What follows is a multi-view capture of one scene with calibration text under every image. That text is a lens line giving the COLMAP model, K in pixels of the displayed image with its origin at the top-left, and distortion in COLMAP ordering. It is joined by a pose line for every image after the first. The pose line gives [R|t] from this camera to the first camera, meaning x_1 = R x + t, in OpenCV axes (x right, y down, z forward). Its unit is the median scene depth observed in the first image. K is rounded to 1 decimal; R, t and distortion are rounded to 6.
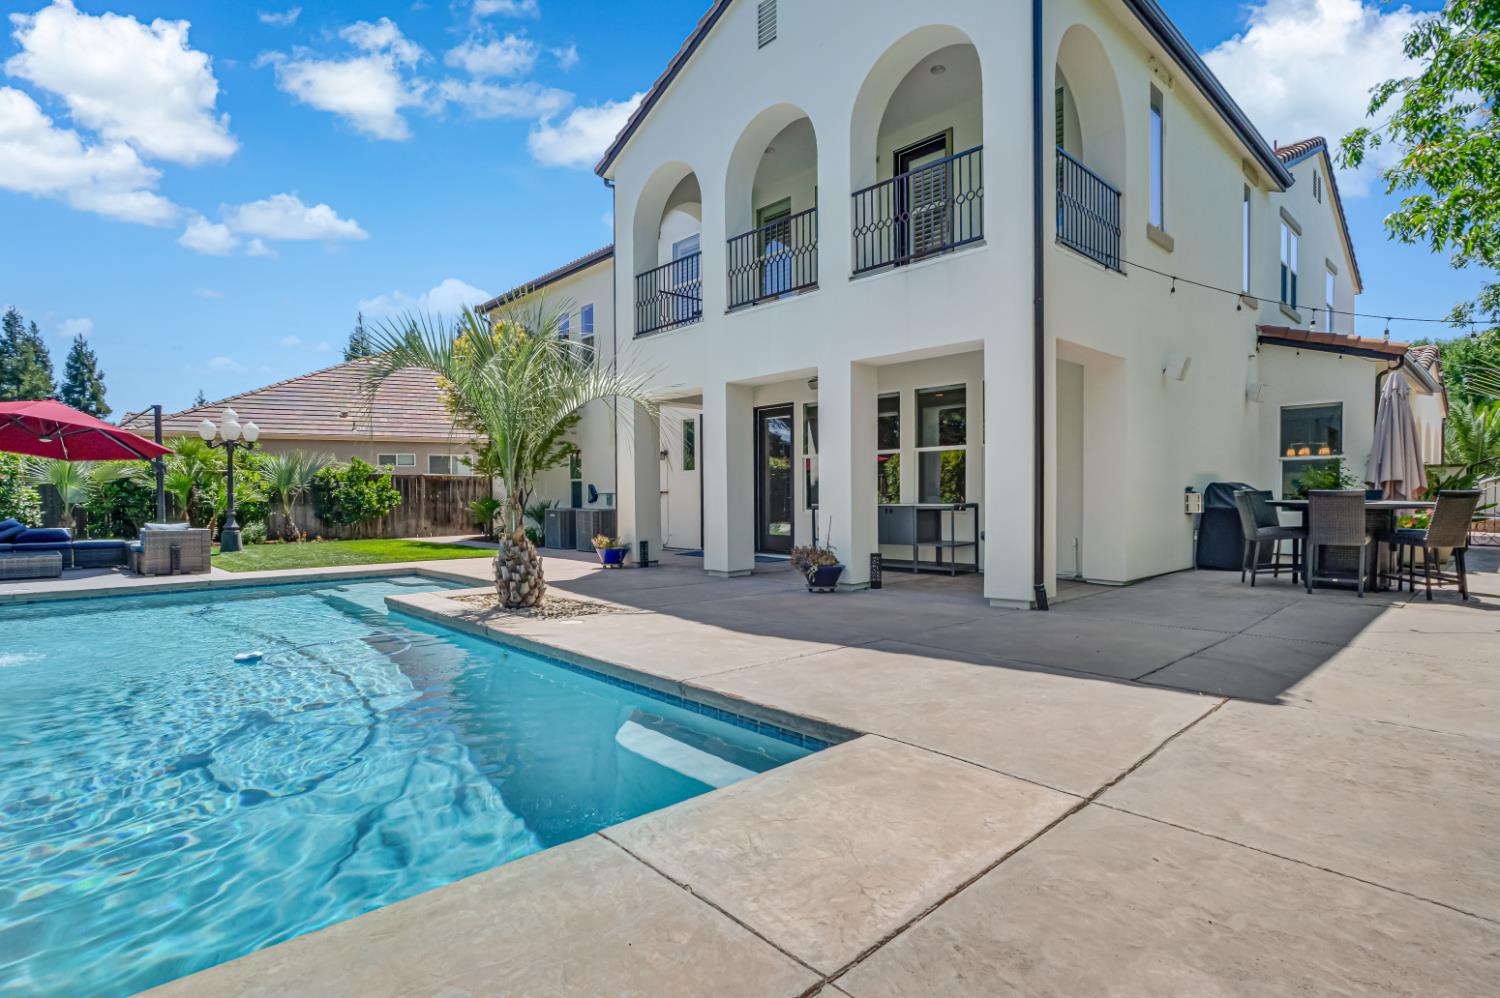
lens RADIAL K [[743.0, 0, 759.3], [0, 743.0, 501.0], [0, 0, 1]] dist [-0.017457, 0.000044]
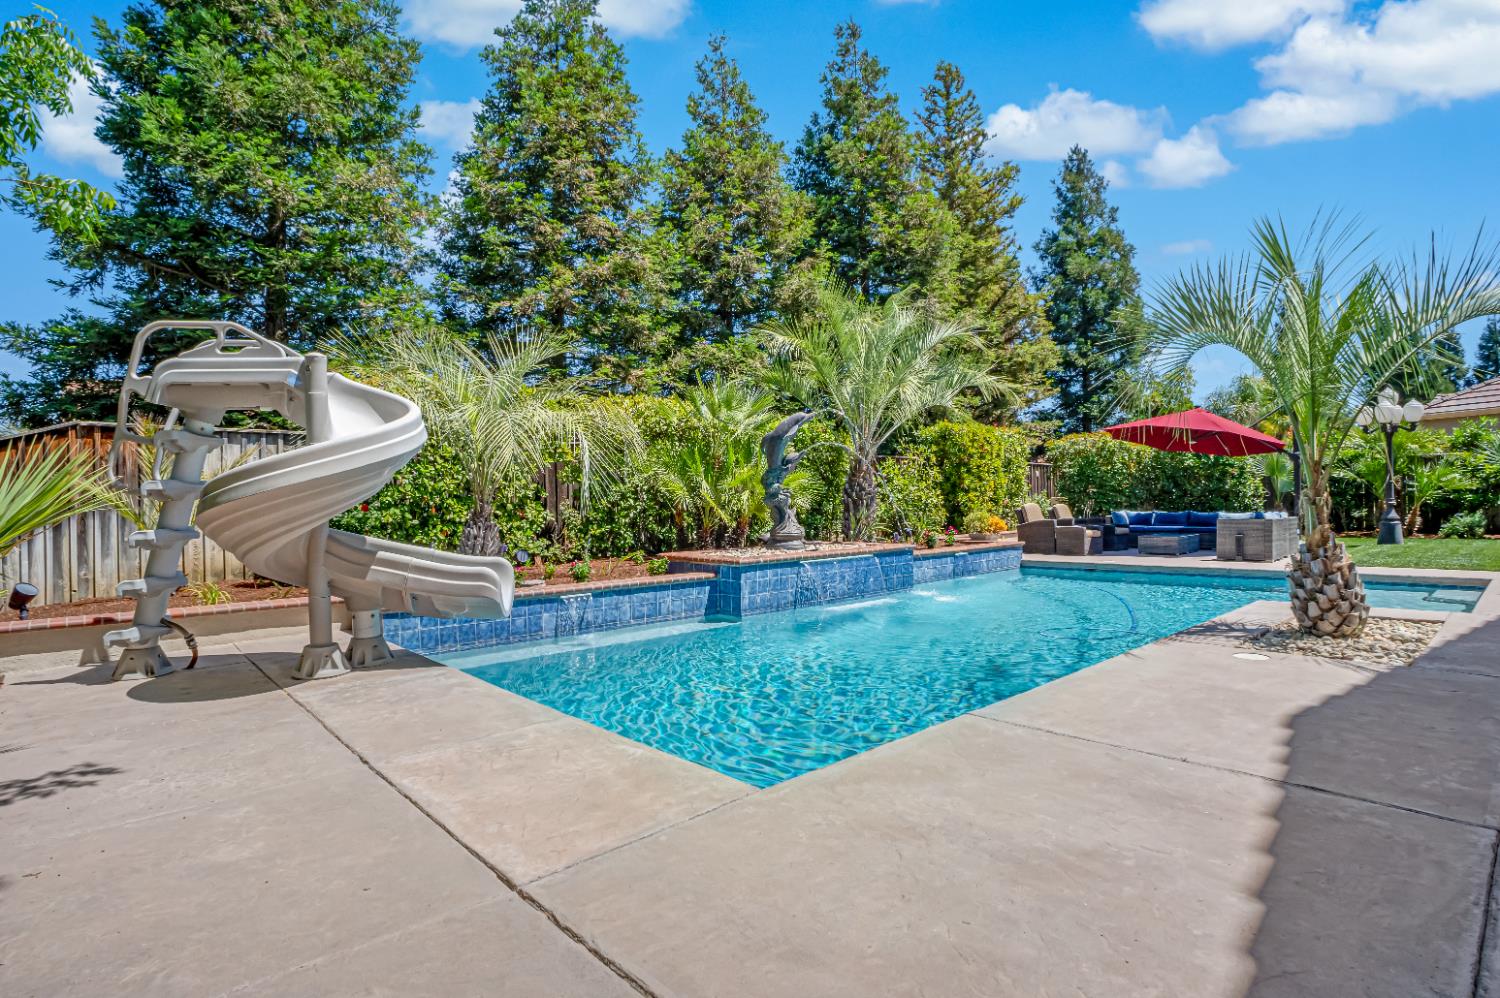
lens RADIAL K [[743.0, 0, 757.1], [0, 743.0, 499.1], [0, 0, 1]] dist [-0.017457, 0.000044]
pose [[-0.018627, -0.001445, -0.999825, 0.754403], [0.021506, 0.999767, -0.001845, -0.010717], [0.999595, -0.021537, -0.018592, 0.774371]]
